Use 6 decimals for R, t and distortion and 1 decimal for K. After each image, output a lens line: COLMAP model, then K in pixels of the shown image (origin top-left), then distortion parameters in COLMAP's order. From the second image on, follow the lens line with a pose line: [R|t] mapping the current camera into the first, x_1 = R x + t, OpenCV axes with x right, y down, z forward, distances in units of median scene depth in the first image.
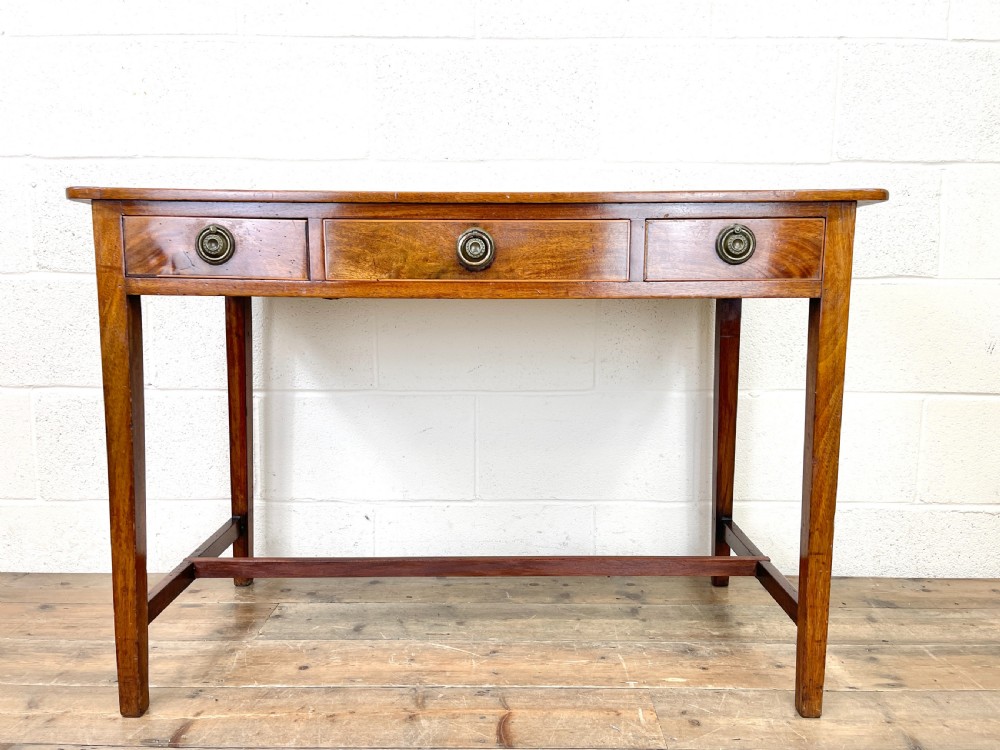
lens RADIAL K [[759.3, 0, 501.2], [0, 759.3, 376.3], [0, 0, 1]] dist [0.067414, -0.087500]
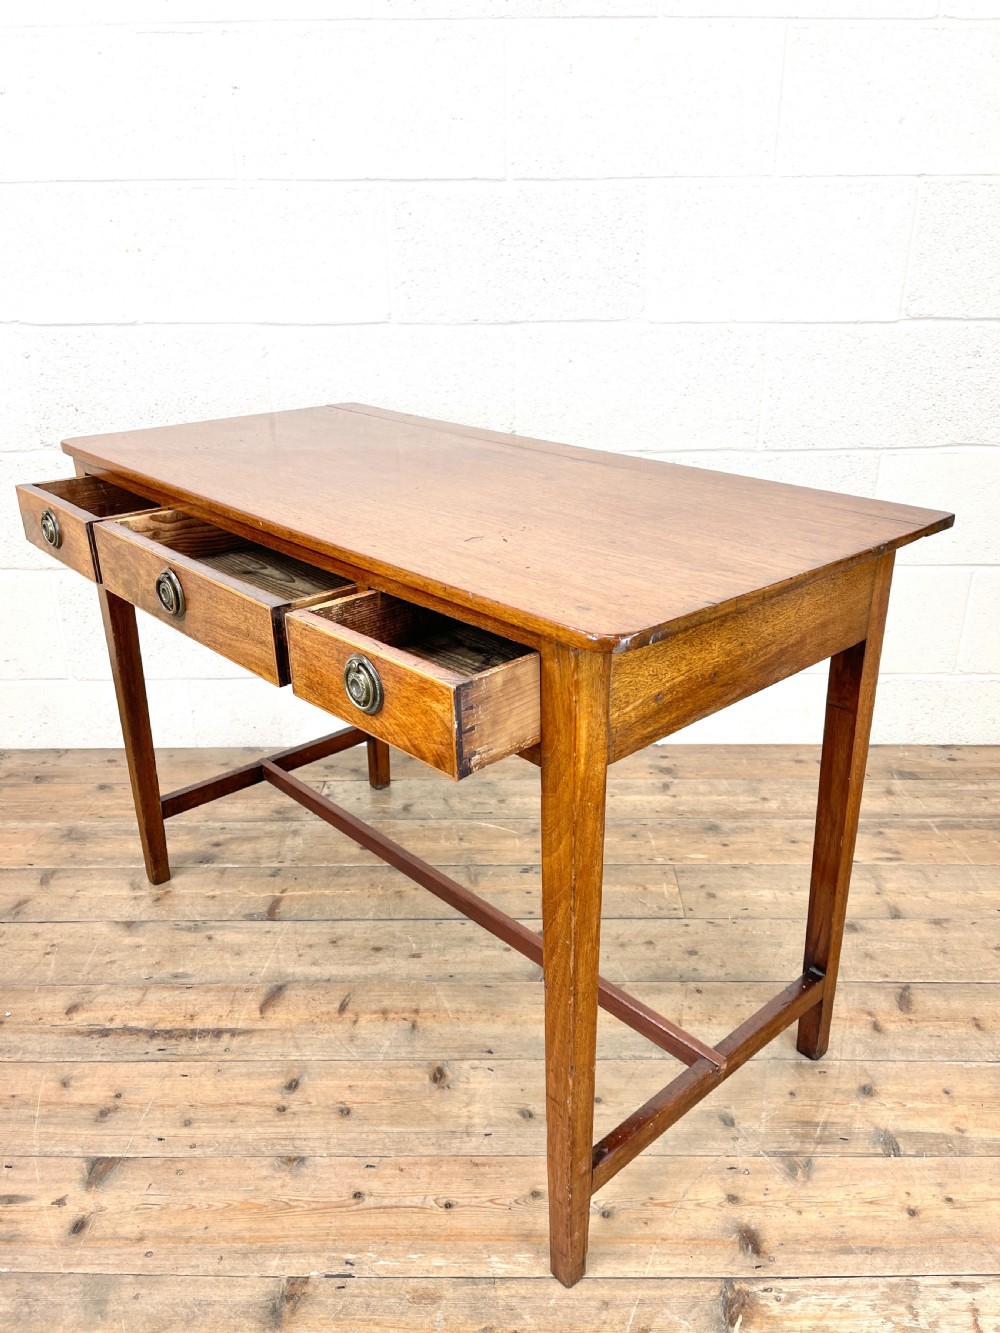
lens RADIAL K [[1012.2, 0, 511.1], [0, 1012.2, 672.6], [0, 0, 1]] dist [0.067414, -0.087500]
pose [[0.999935, -0.010863, -0.003359, -0.033402], [0.011367, 0.962391, 0.271432, -0.233895], [0.000284, -0.271452, 0.962452, -0.312338]]
